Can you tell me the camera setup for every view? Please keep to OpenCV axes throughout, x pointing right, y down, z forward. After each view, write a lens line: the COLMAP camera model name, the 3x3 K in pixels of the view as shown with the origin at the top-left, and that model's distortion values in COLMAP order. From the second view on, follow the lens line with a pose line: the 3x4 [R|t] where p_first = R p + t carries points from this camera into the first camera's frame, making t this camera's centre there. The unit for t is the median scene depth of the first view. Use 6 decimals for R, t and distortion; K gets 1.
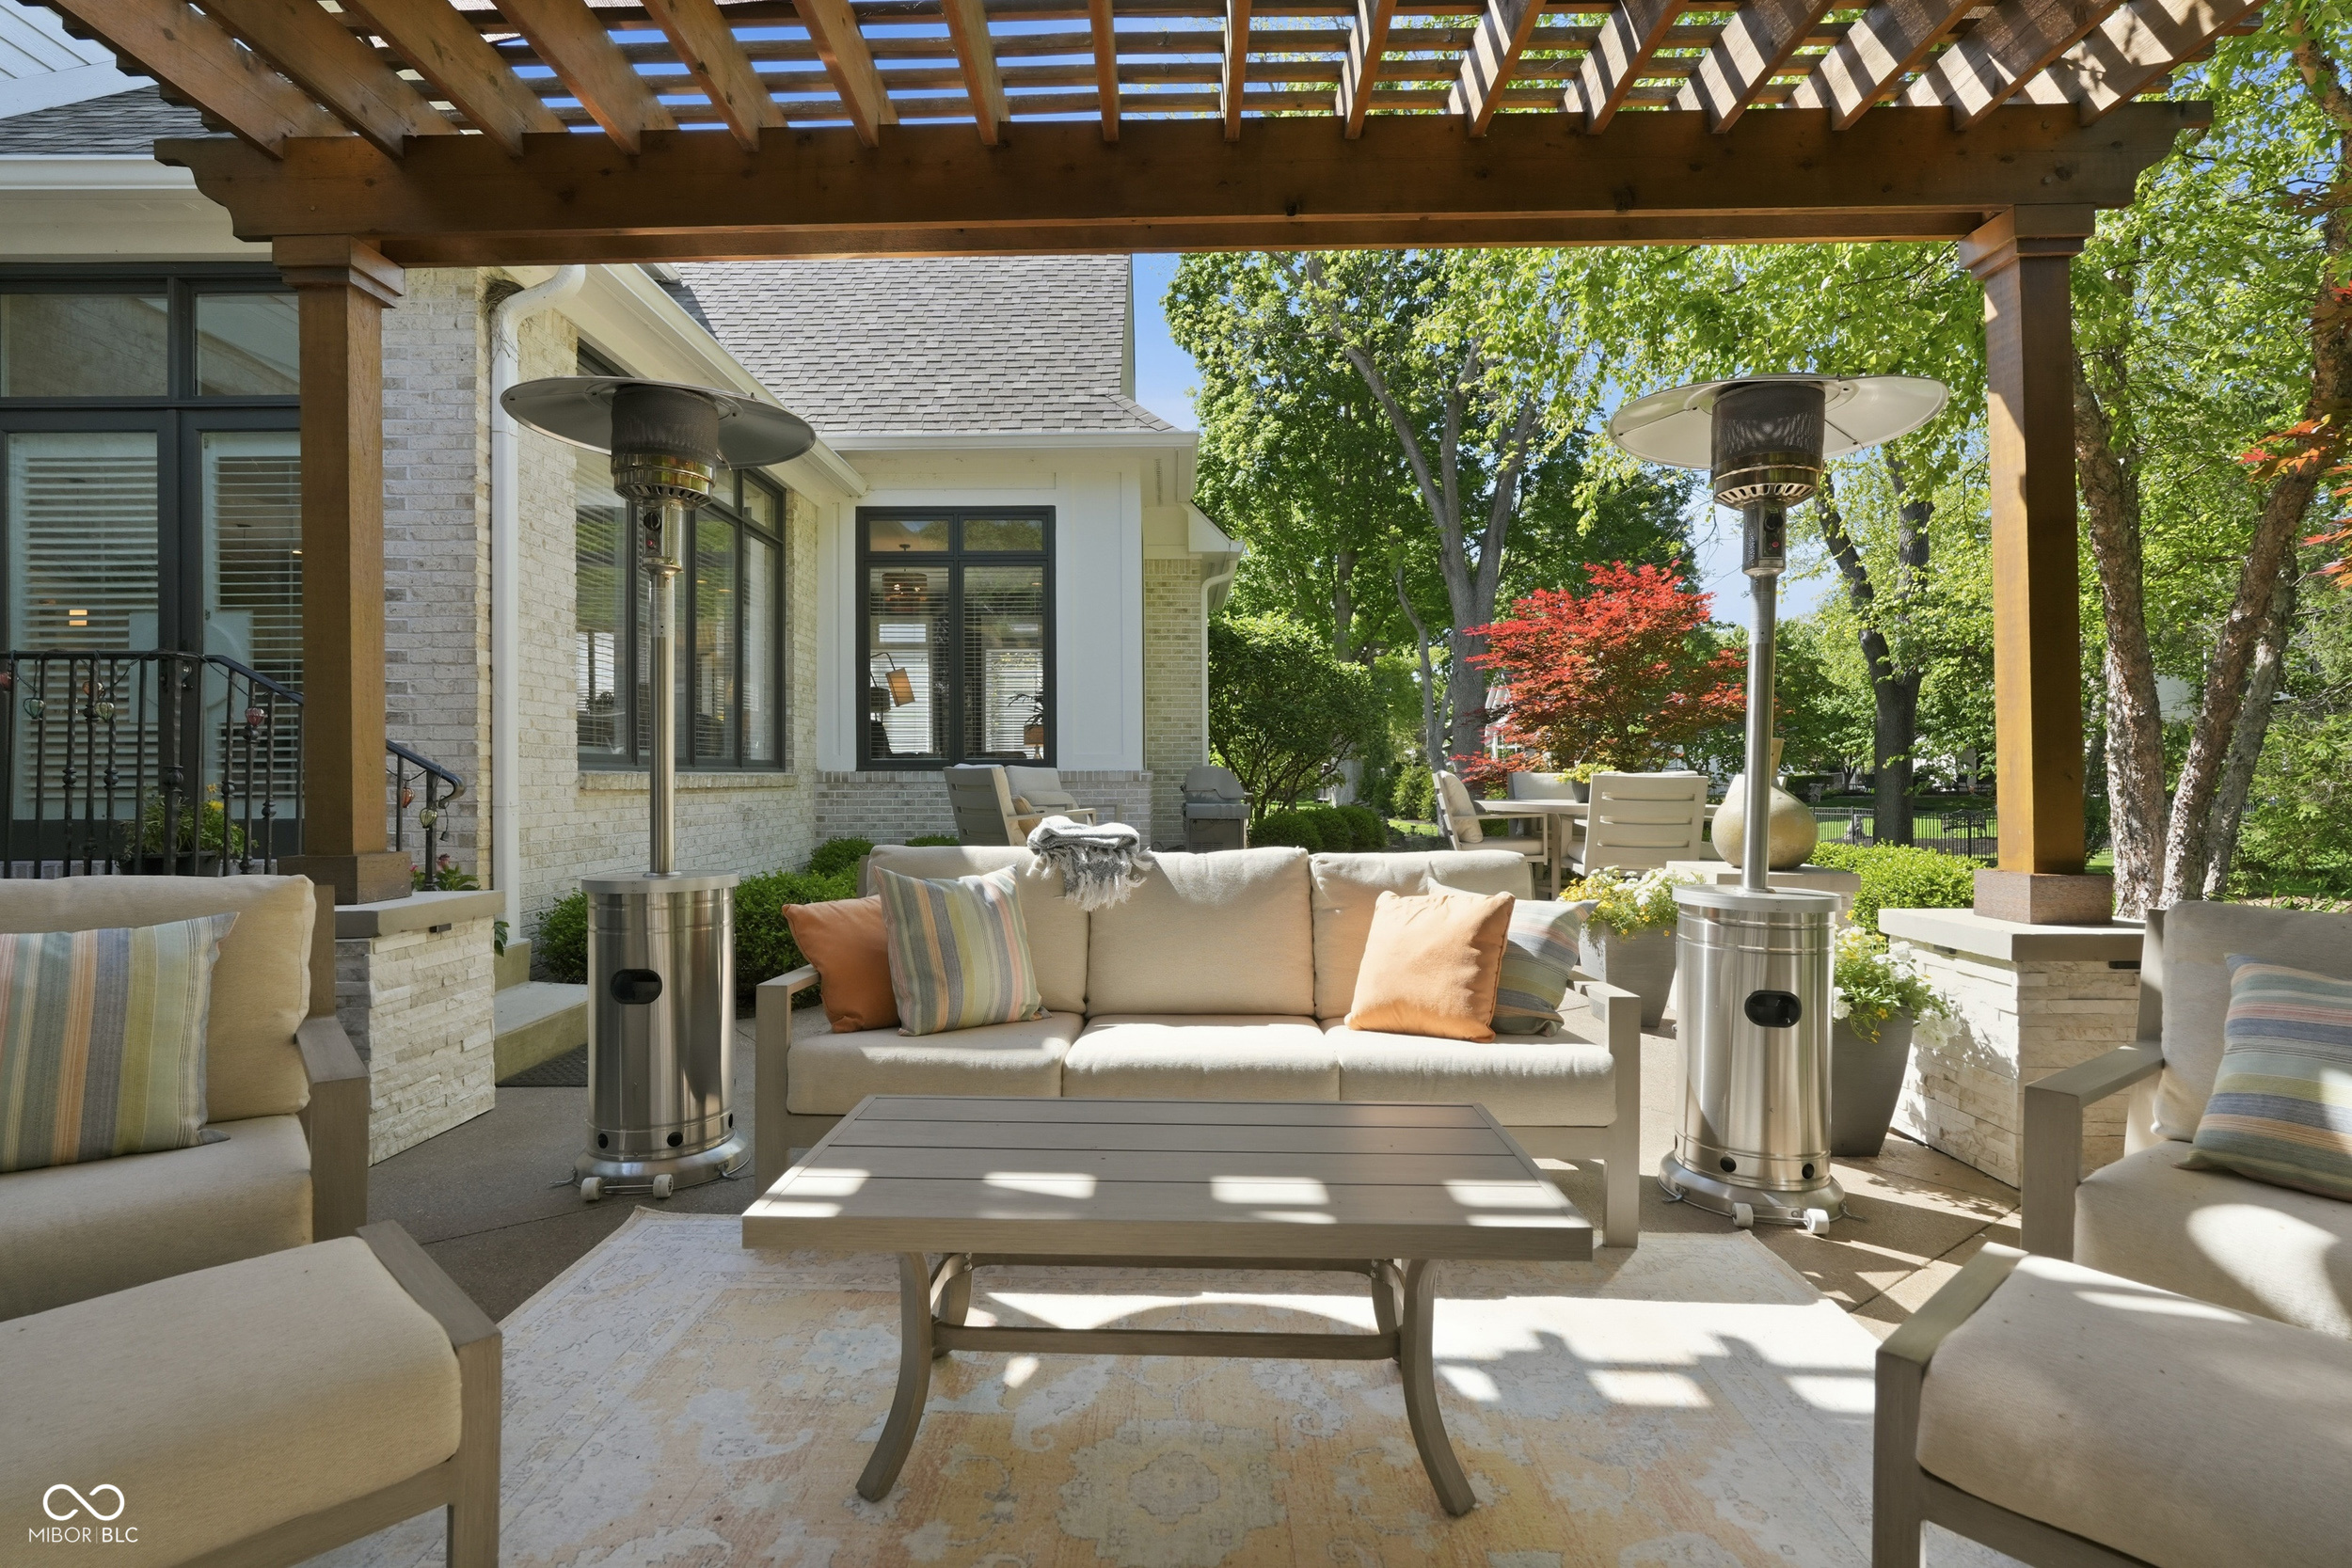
lens RADIAL K [[1169.8, 0, 1162.1], [0, 1169.8, 776.3], [0, 0, 1]] dist [-0.006585, -0.000127]
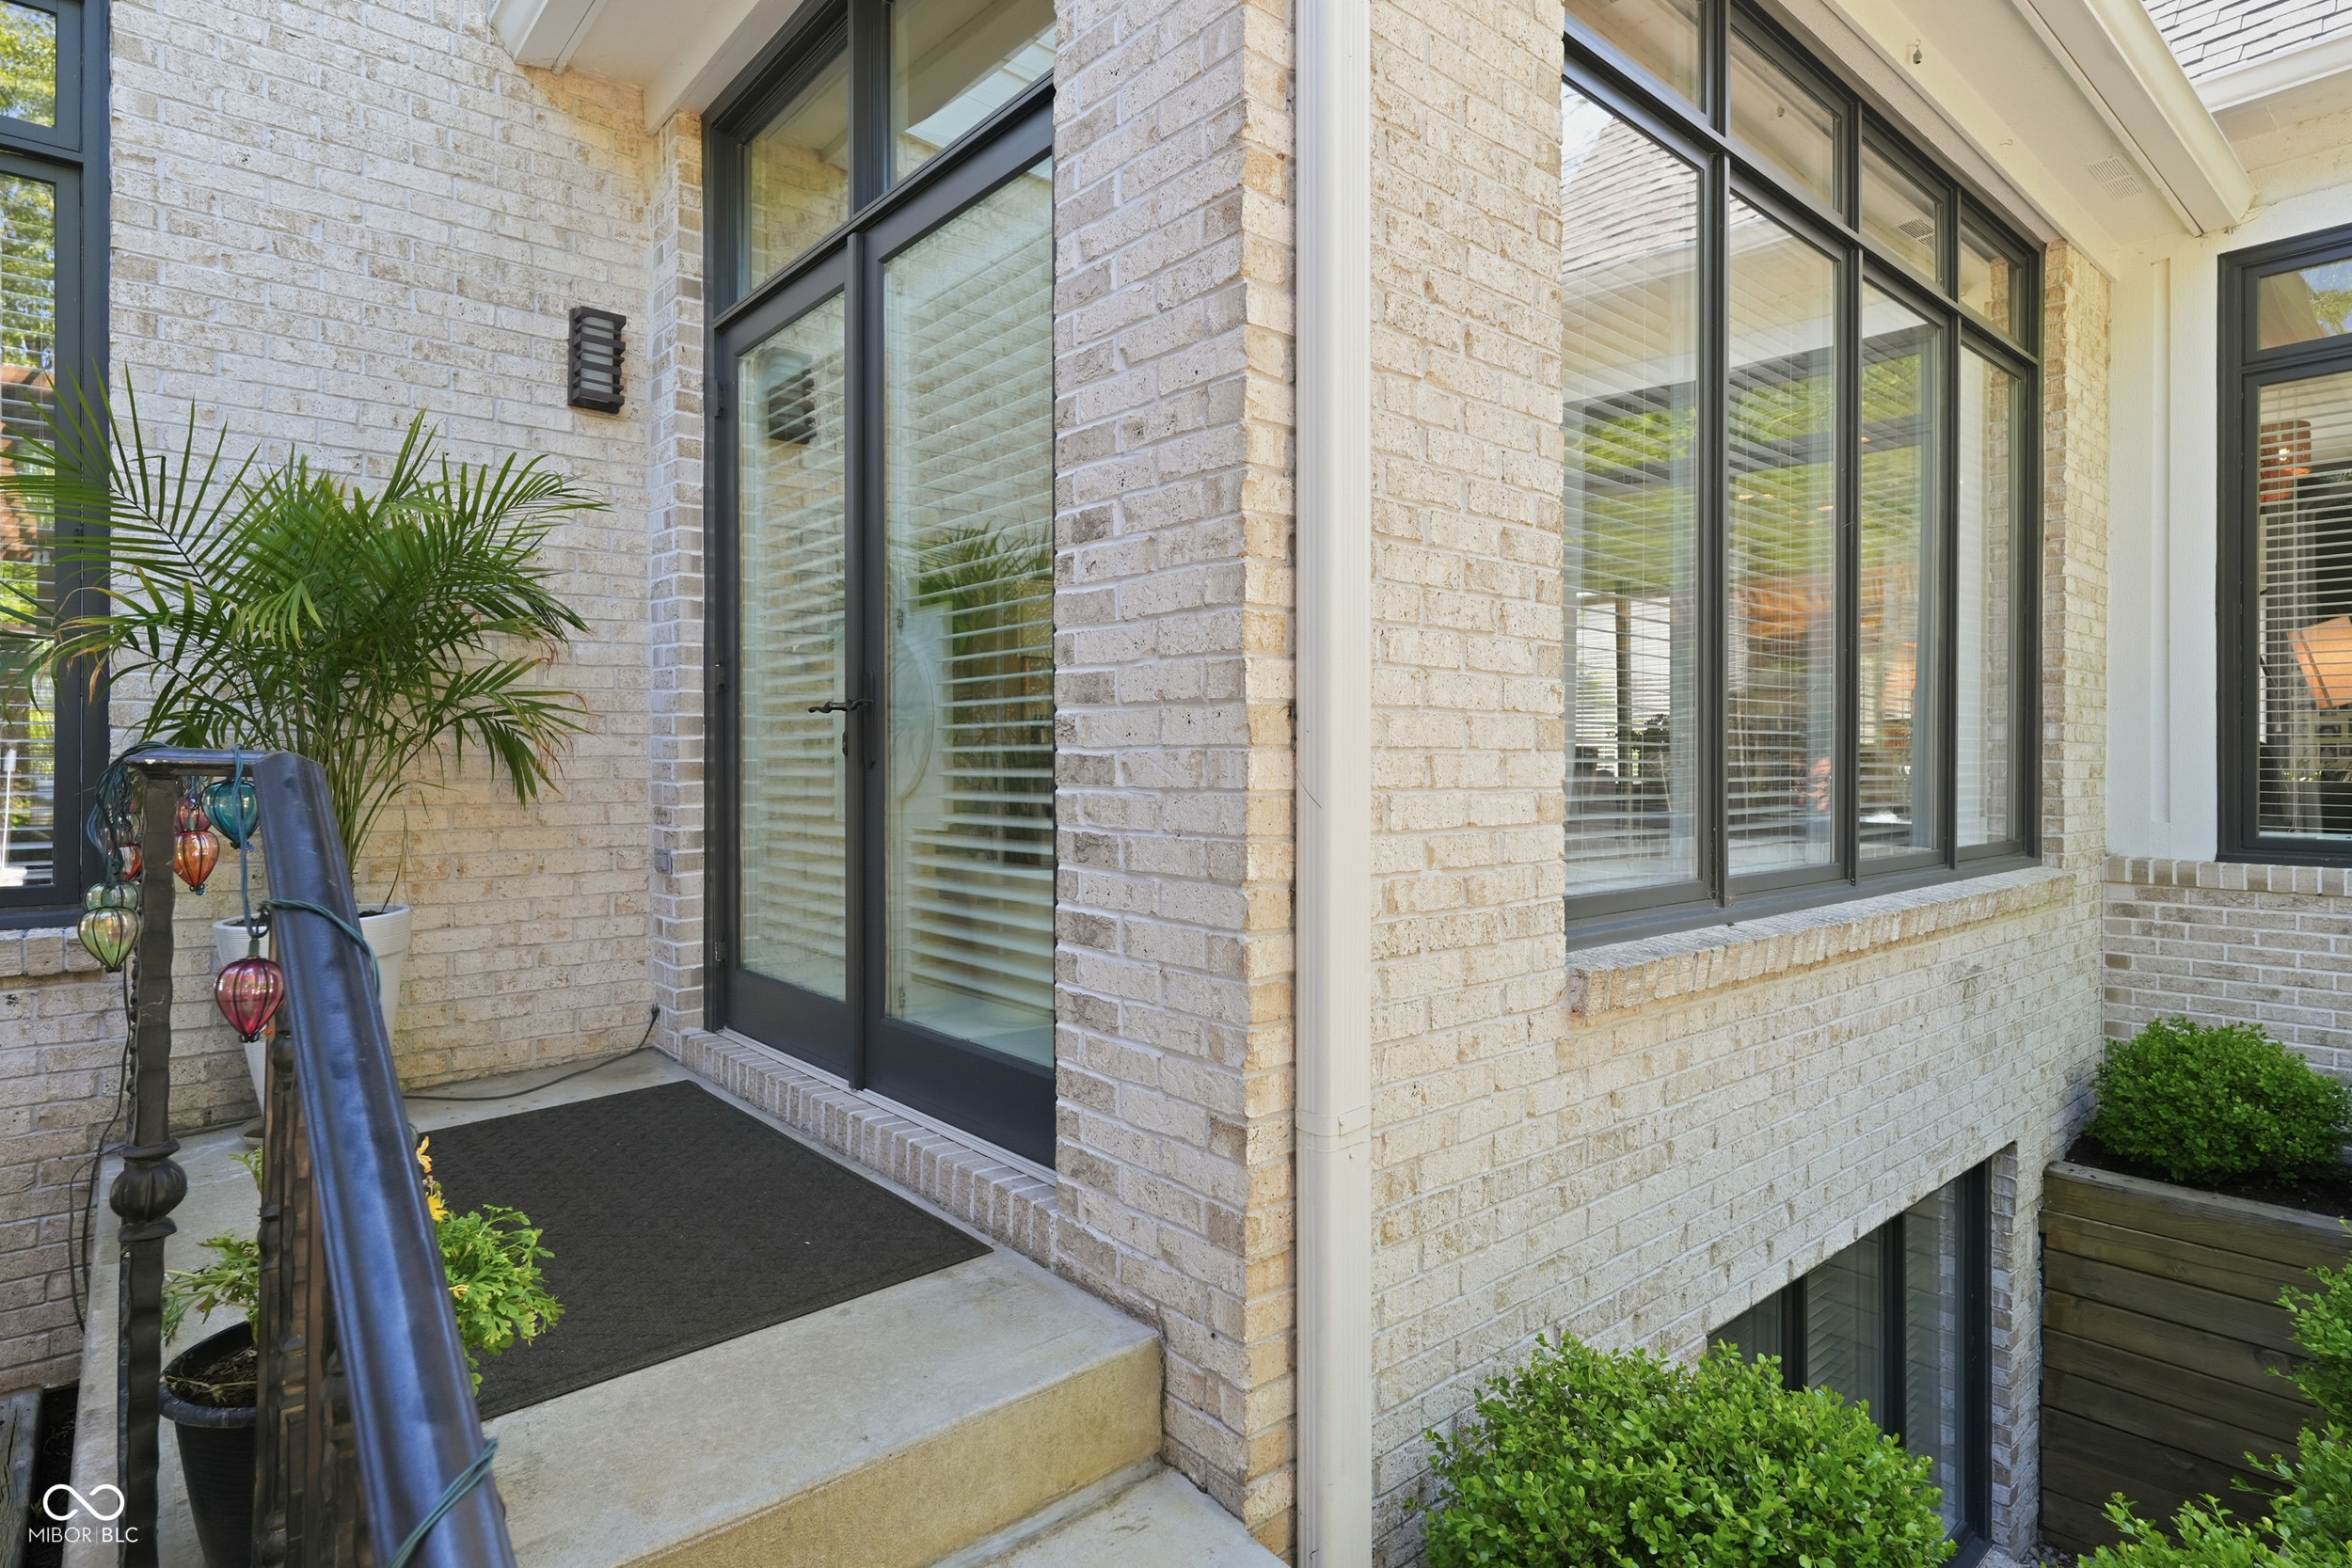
lens RADIAL K [[1236.0, 0, 1172.8], [0, 1236.0, 760.6], [0, 0, 1]] dist [-0.004098, -0.000430]
pose [[0.673907, 0.003130, -0.738809, -0.284498], [-0.000743, 0.999993, 0.003558, -0.066584], [0.738815, -0.001849, 0.673905, 0.620554]]
